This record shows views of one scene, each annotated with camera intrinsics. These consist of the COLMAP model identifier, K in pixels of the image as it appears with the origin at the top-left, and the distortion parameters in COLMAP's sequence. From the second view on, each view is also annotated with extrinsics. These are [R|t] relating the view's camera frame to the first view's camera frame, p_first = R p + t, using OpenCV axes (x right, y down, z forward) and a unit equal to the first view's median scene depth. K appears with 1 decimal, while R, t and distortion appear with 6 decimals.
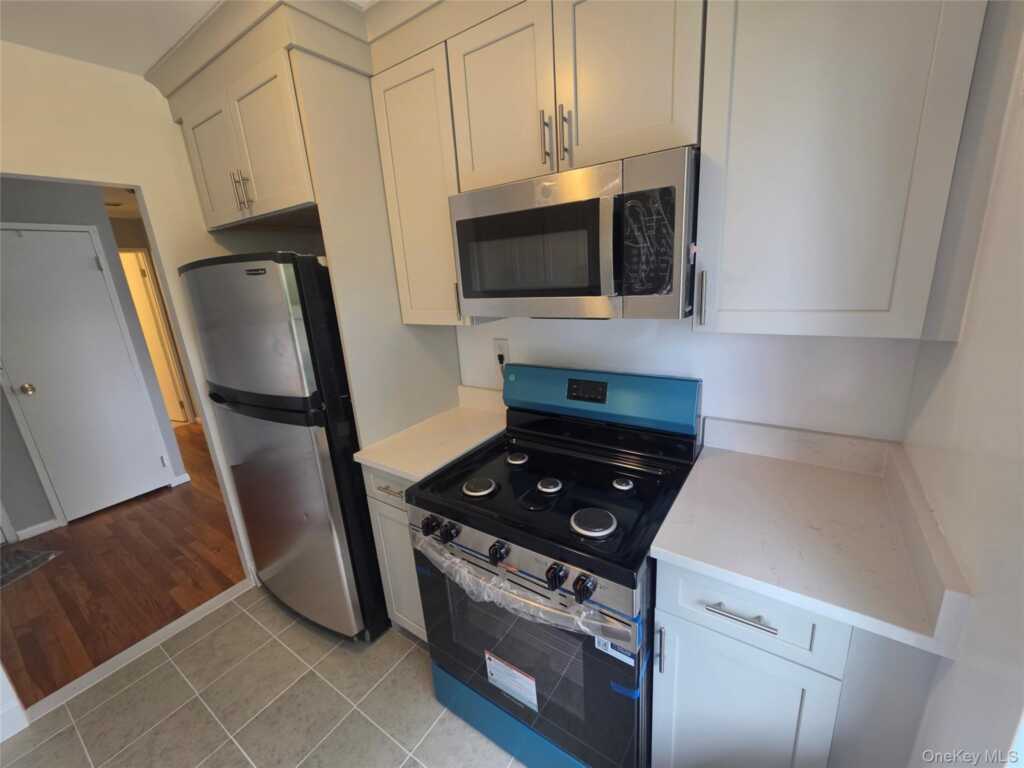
lens RADIAL K [[410.1, 0, 513.5], [0, 410.1, 380.3], [0, 0, 1]] dist [0.002188, 0.000152]
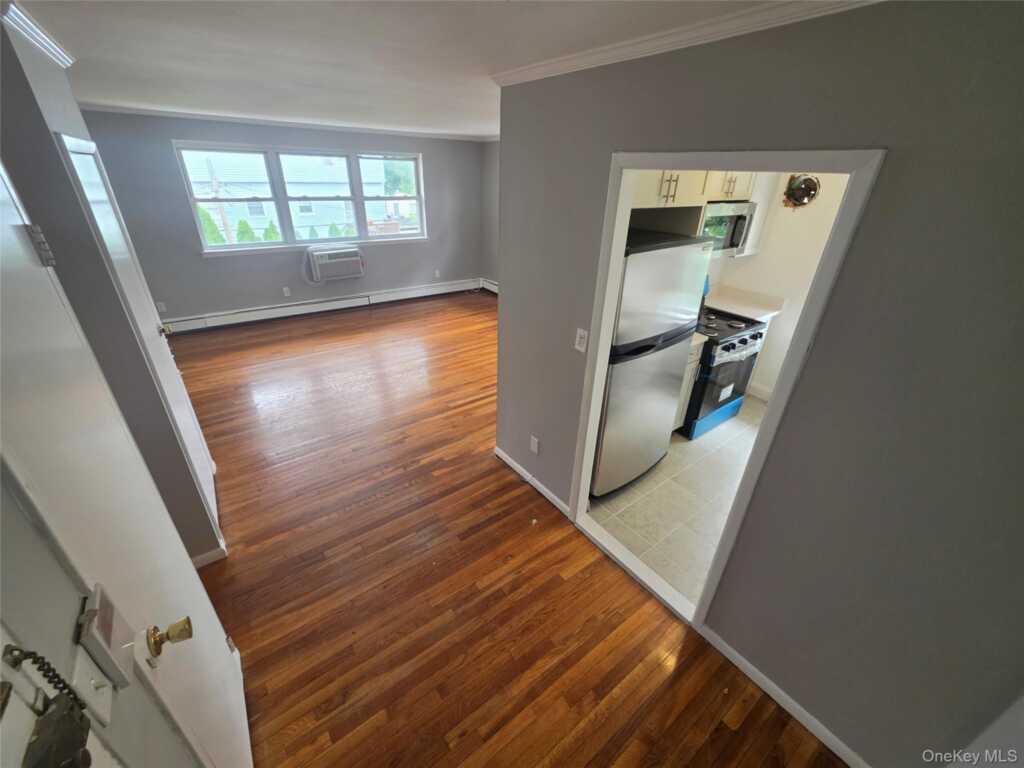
lens RADIAL K [[410.1, 0, 513.5], [0, 410.1, 380.3], [0, 0, 1]] dist [0.002188, 0.000152]
pose [[0.325655, -0.365525, 0.871975, -2.562909], [0.203792, 0.927706, 0.312778, -0.452263], [-0.923265, 0.075844, 0.376603, 1.138600]]
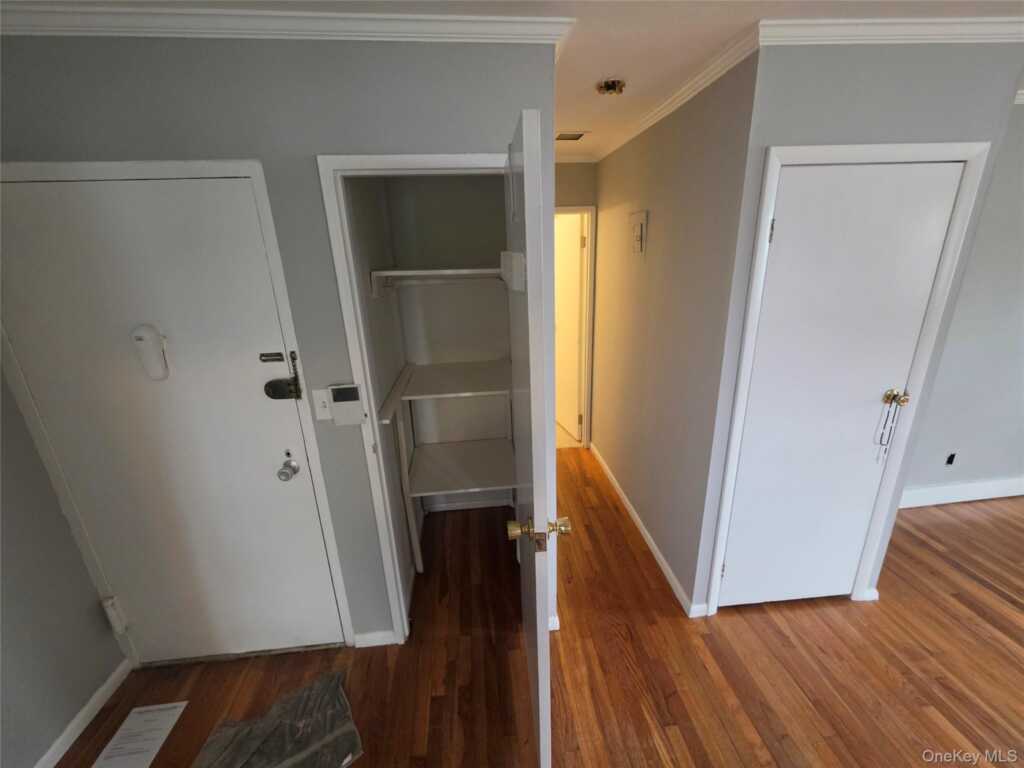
lens RADIAL K [[411.4, 0, 512.0], [0, 411.4, 384.0], [0, 0, 1]] dist [0.001849, -0.000080]
pose [[0.637307, 0.277980, -0.718726, -1.309758], [-0.205461, 0.960205, 0.189190, -0.446624], [0.742715, 0.027098, 0.669059, 1.437862]]
